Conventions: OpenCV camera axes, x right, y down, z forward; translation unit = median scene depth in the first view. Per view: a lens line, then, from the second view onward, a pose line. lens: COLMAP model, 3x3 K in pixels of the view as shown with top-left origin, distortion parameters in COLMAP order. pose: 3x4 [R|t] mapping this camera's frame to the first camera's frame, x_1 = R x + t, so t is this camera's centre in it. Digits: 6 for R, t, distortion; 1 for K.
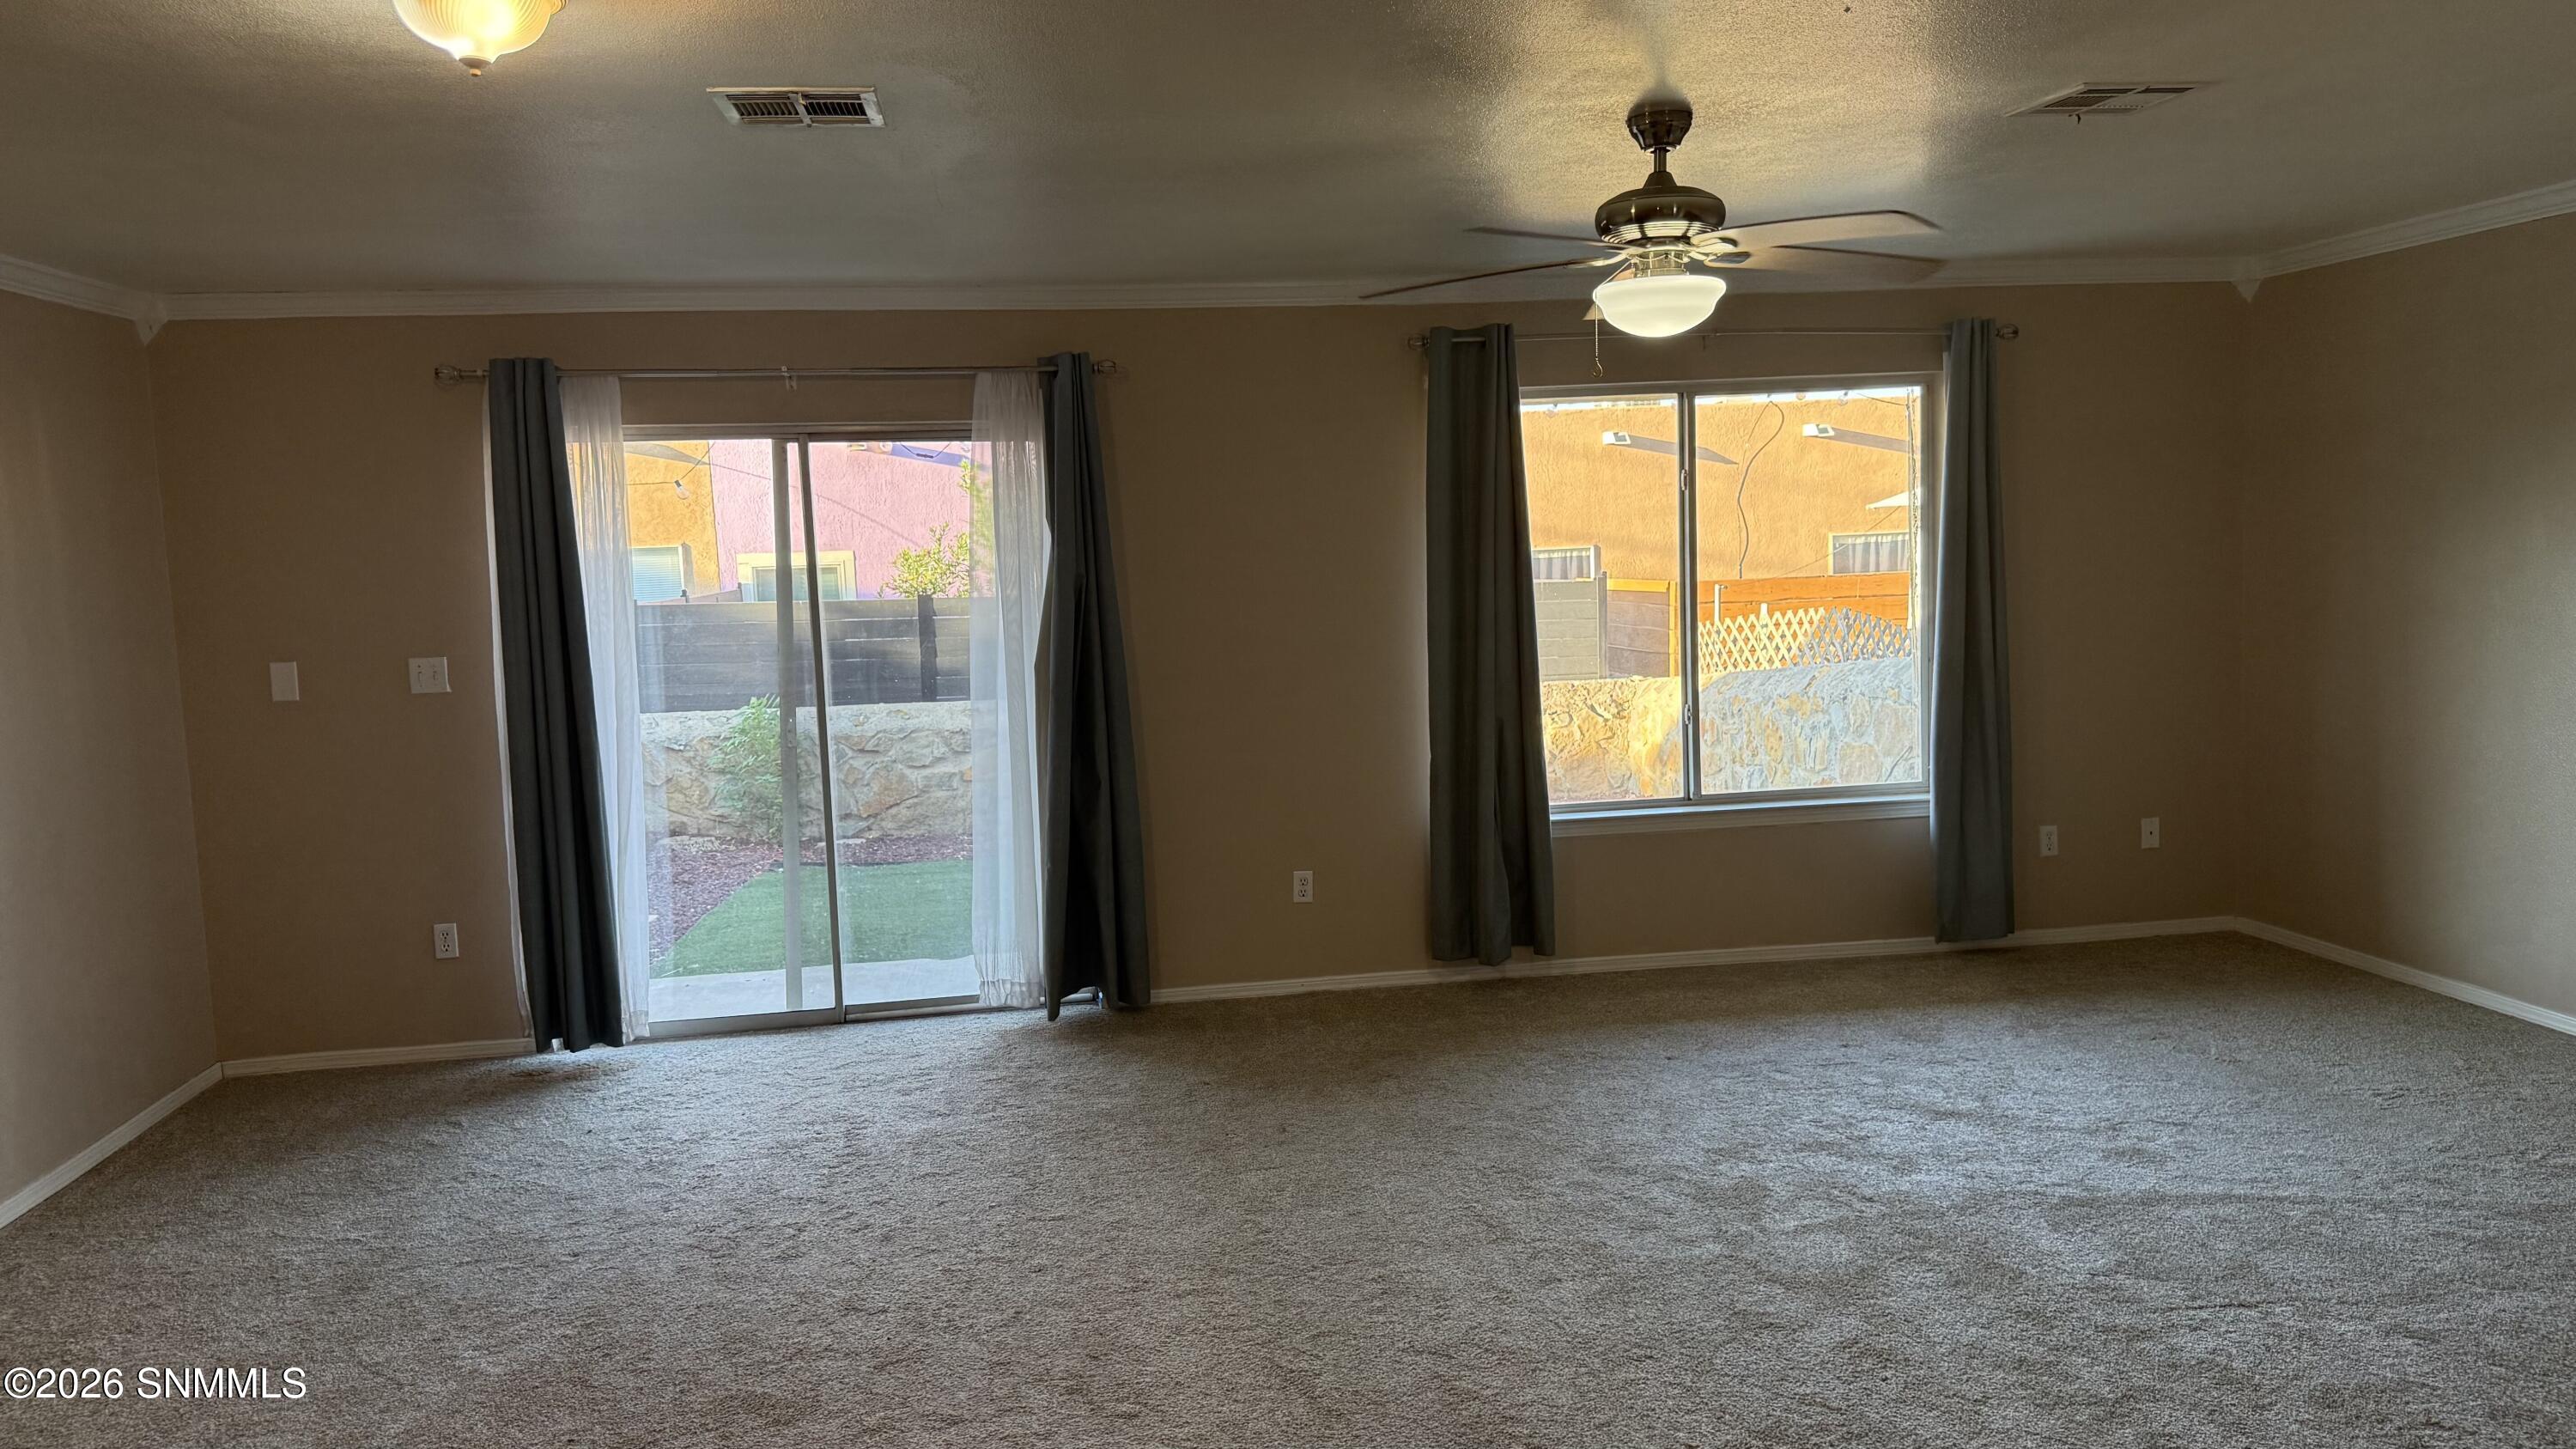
lens RADIAL K [[1810.0, 0, 1285.3], [0, 1810.0, 741.8], [0, 0, 1]] dist [0.077938, -0.123776]
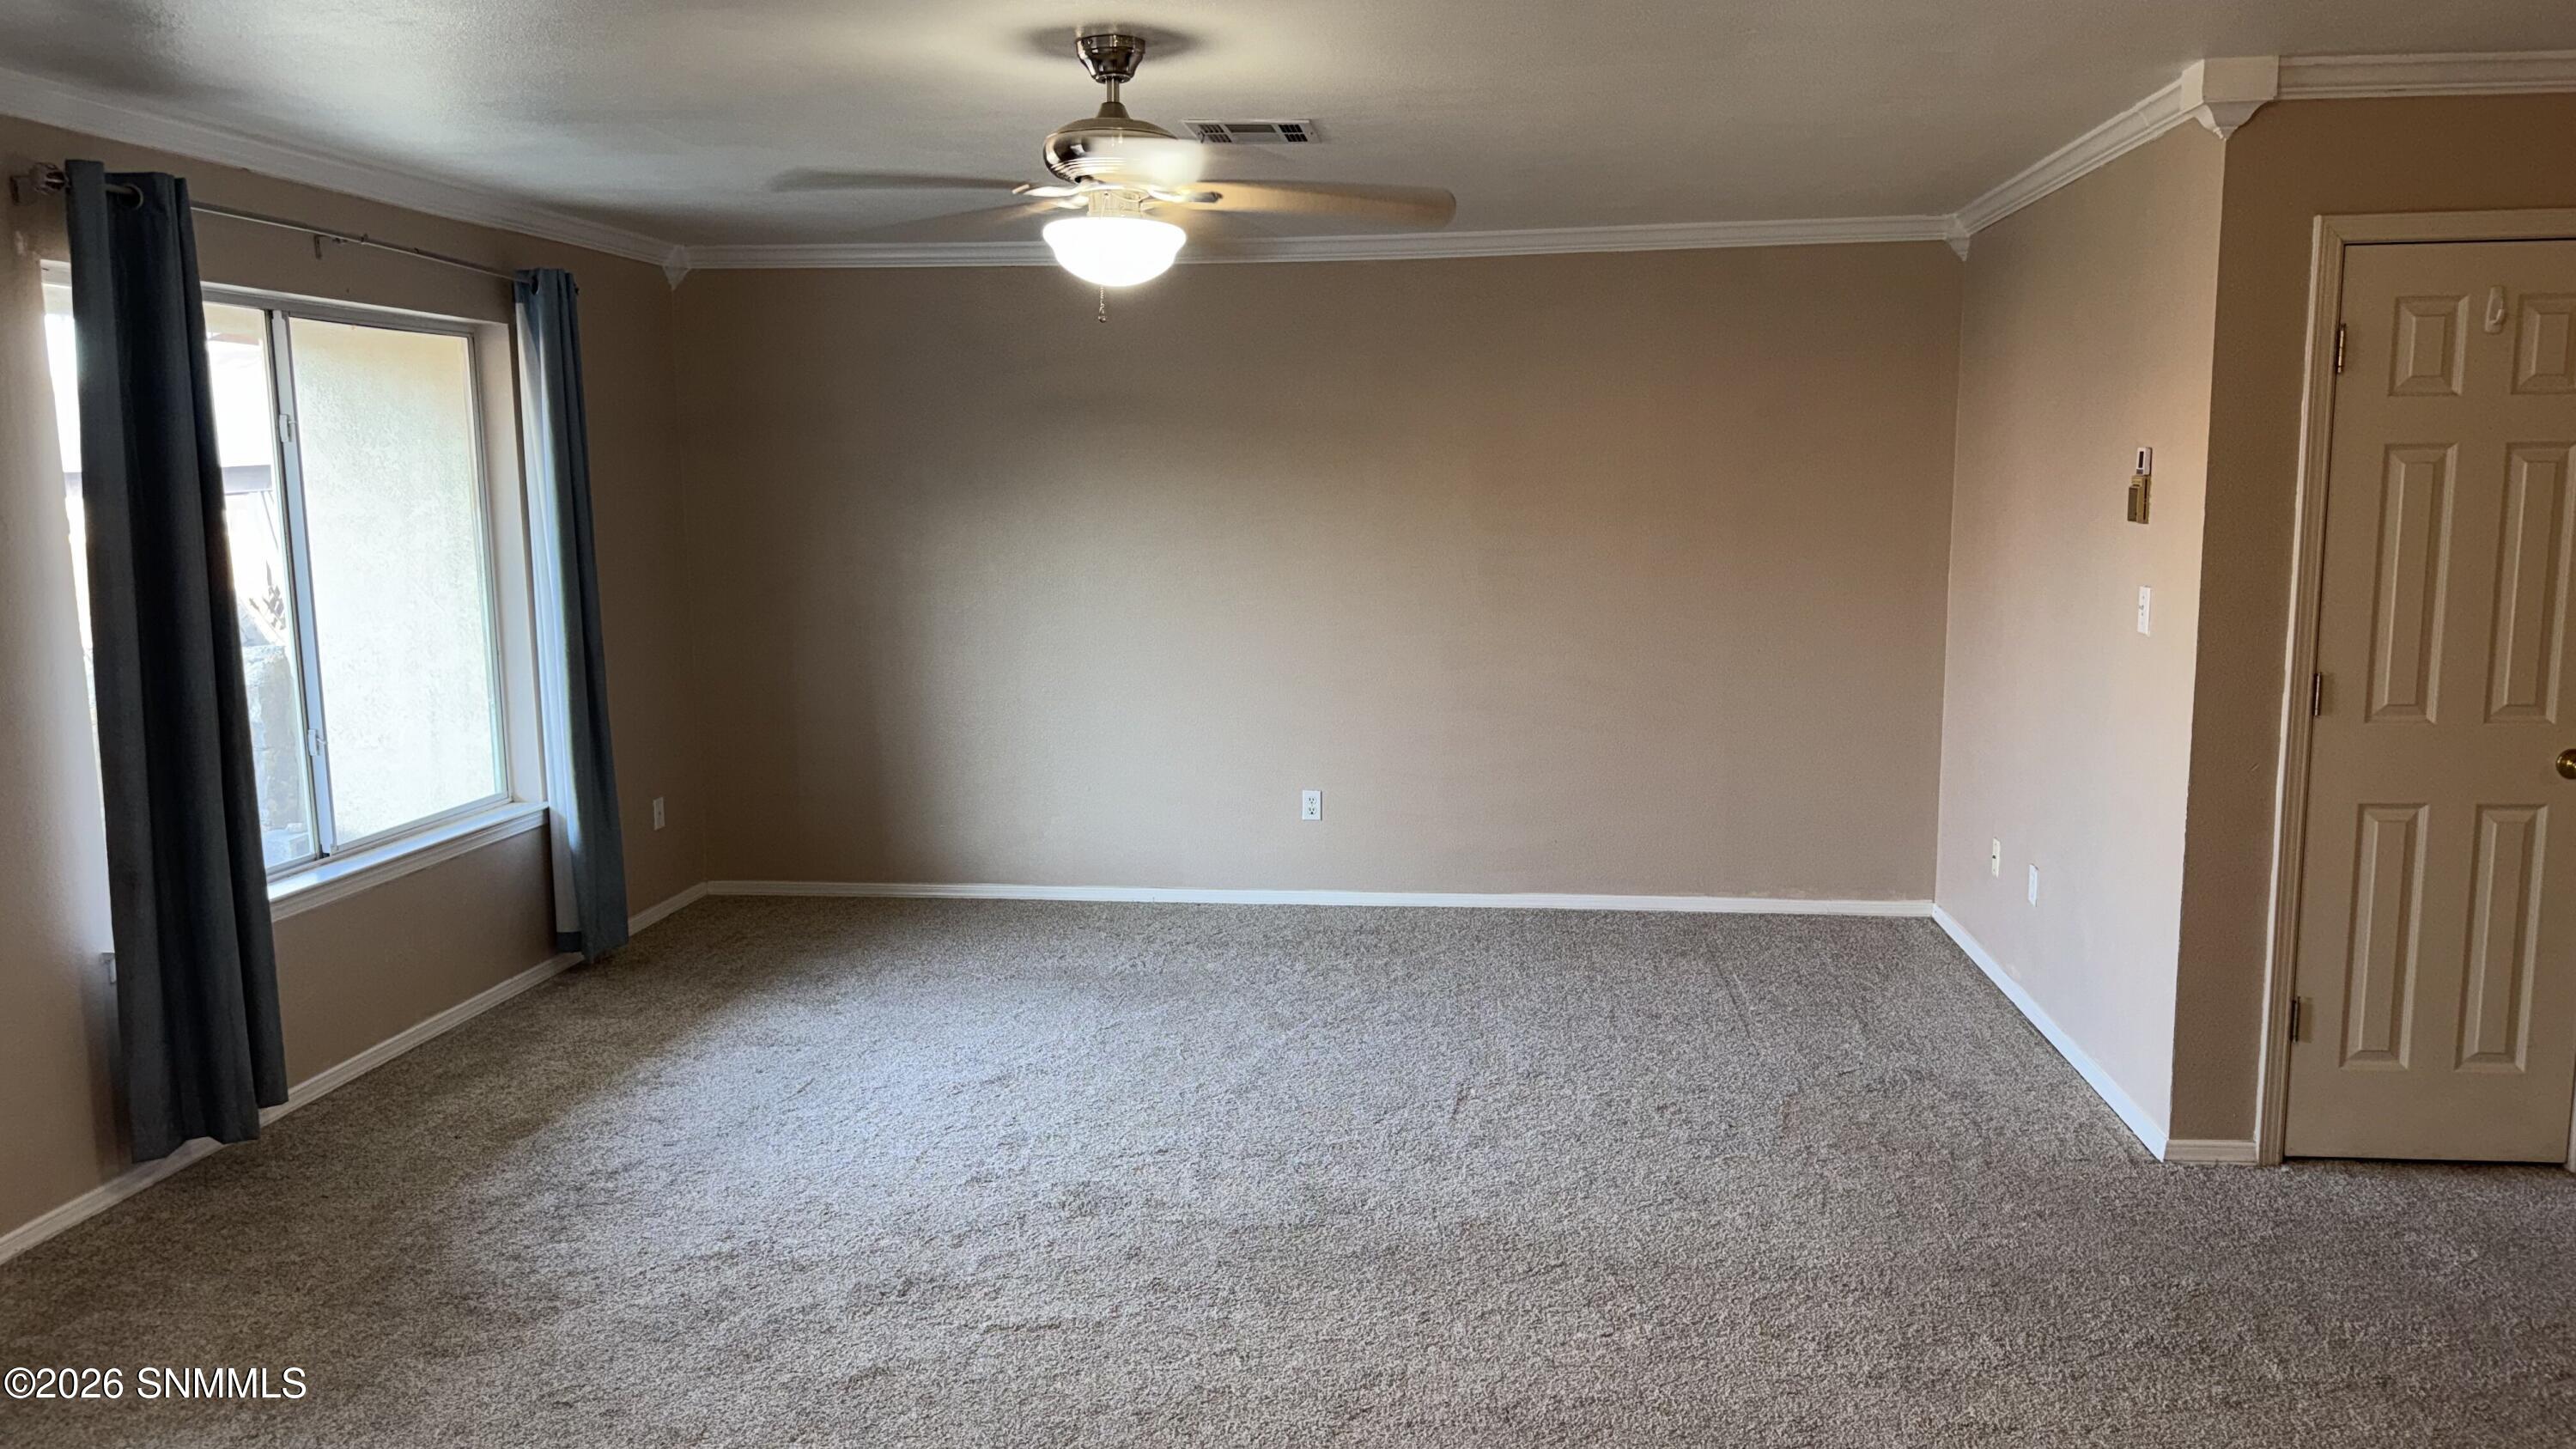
lens RADIAL K [[1810.0, 0, 1285.3], [0, 1810.0, 741.8], [0, 0, 1]] dist [0.077938, -0.123776]
pose [[0.259403, -0.106840, 0.959841, -0.433240], [0.105093, 0.991083, 0.081916, -0.038383], [-0.960034, 0.079624, 0.268318, 0.447244]]
